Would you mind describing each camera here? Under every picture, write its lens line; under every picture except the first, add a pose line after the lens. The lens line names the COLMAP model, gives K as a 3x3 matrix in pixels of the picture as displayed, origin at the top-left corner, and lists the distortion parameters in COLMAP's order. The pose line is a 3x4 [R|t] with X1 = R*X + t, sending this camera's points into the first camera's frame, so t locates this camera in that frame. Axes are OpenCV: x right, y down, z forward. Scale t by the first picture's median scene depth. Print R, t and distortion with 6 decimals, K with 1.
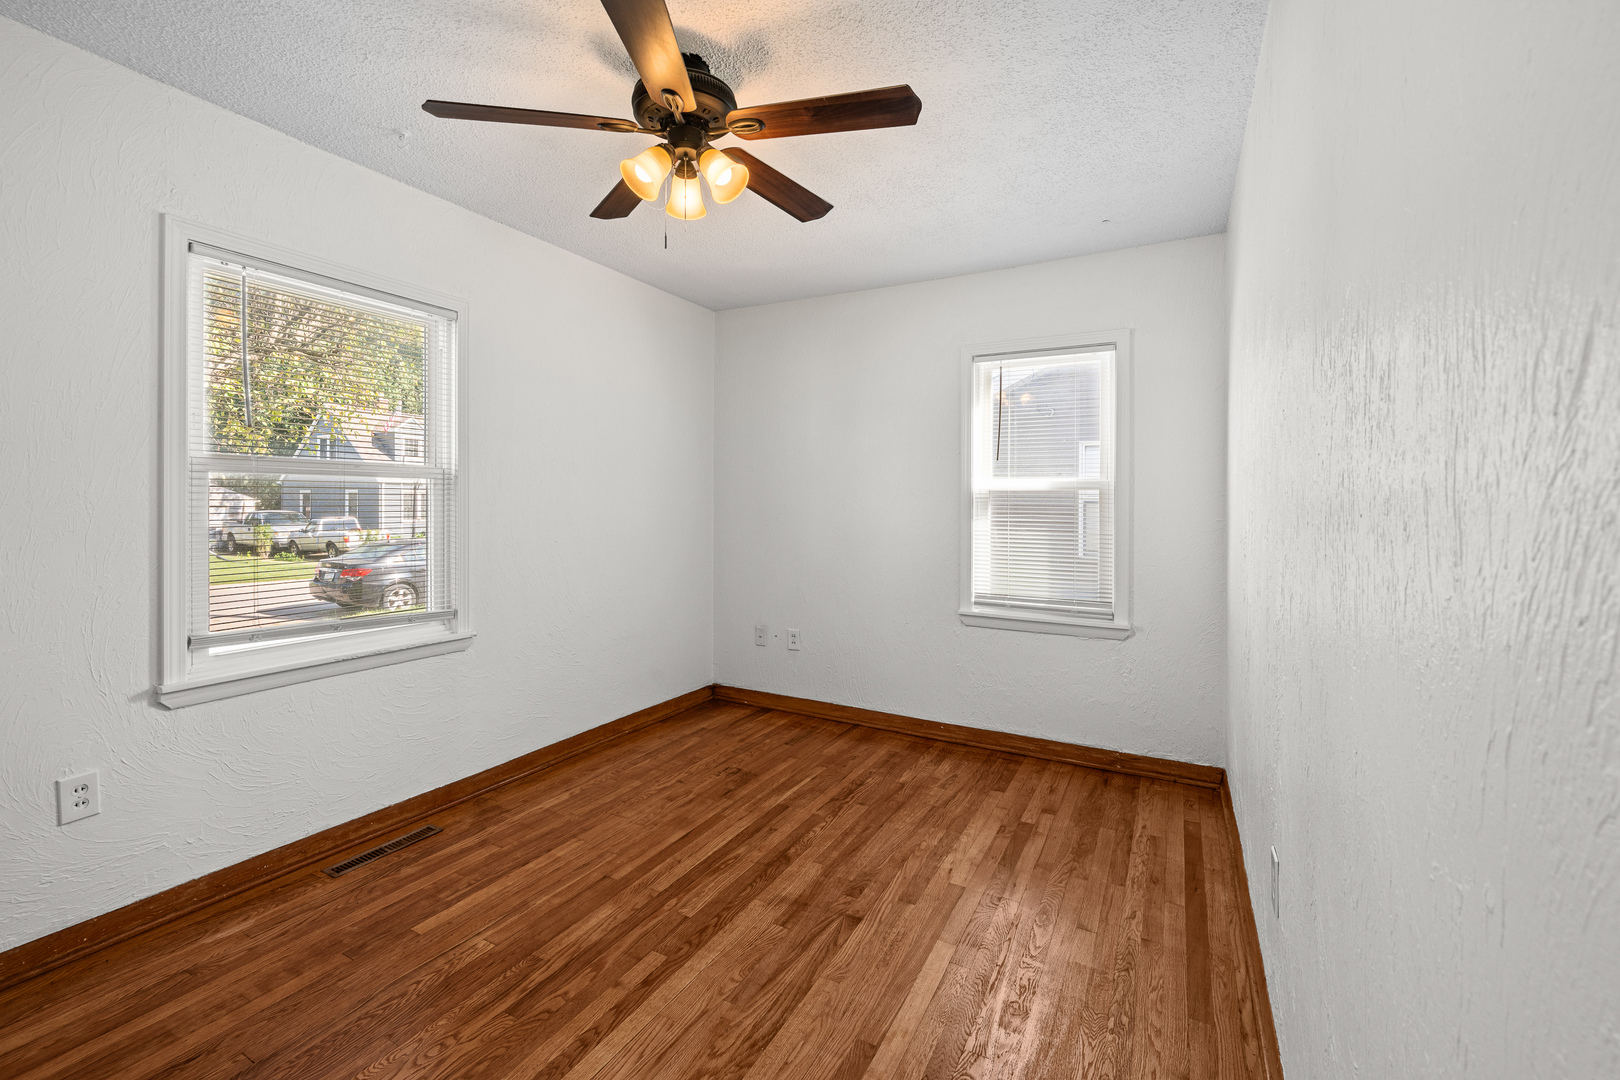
lens RADIAL K [[683.2, 0, 810.1], [0, 683.2, 498.3], [0, 0, 1]] dist [0.002587, 0.000193]
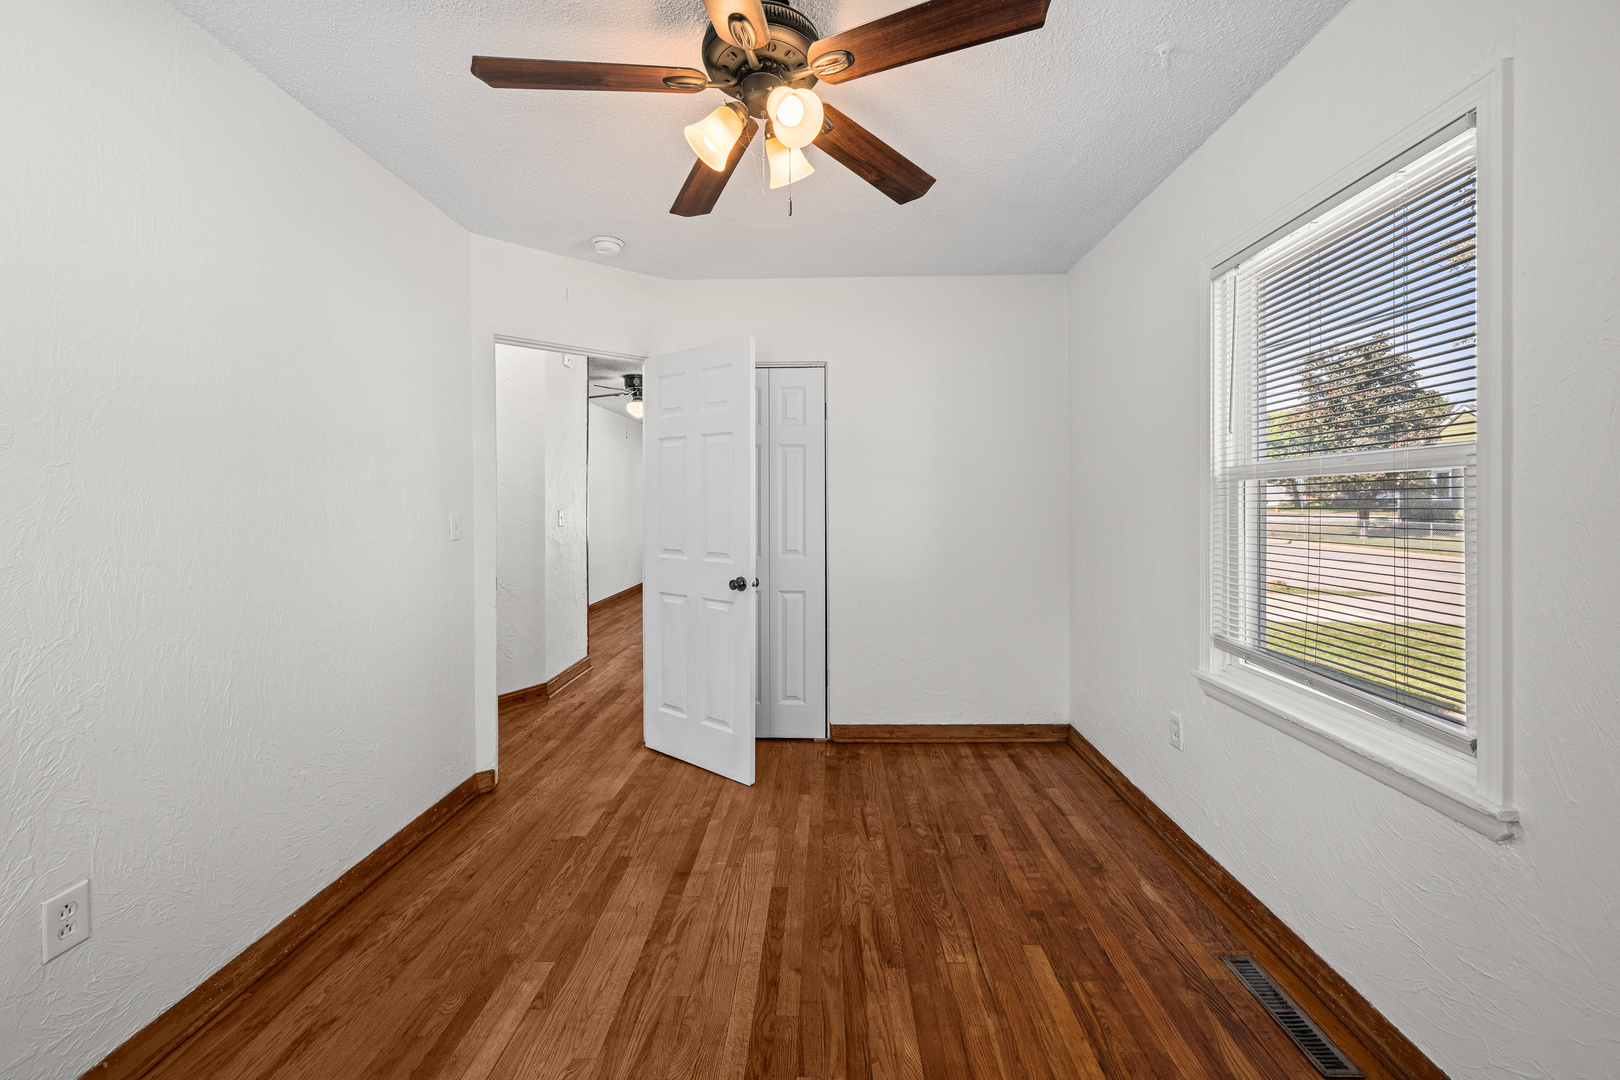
lens RADIAL K [[657.6, 0, 806.8], [0, 657.6, 513.4], [0, 0, 1]] dist [-0.000270, -0.000130]
pose [[-0.897130, 0.004966, -0.441740, 0.141053], [0.003315, 0.999984, 0.004509, 0.007679], [0.441755, 0.002581, -0.897132, 1.870046]]
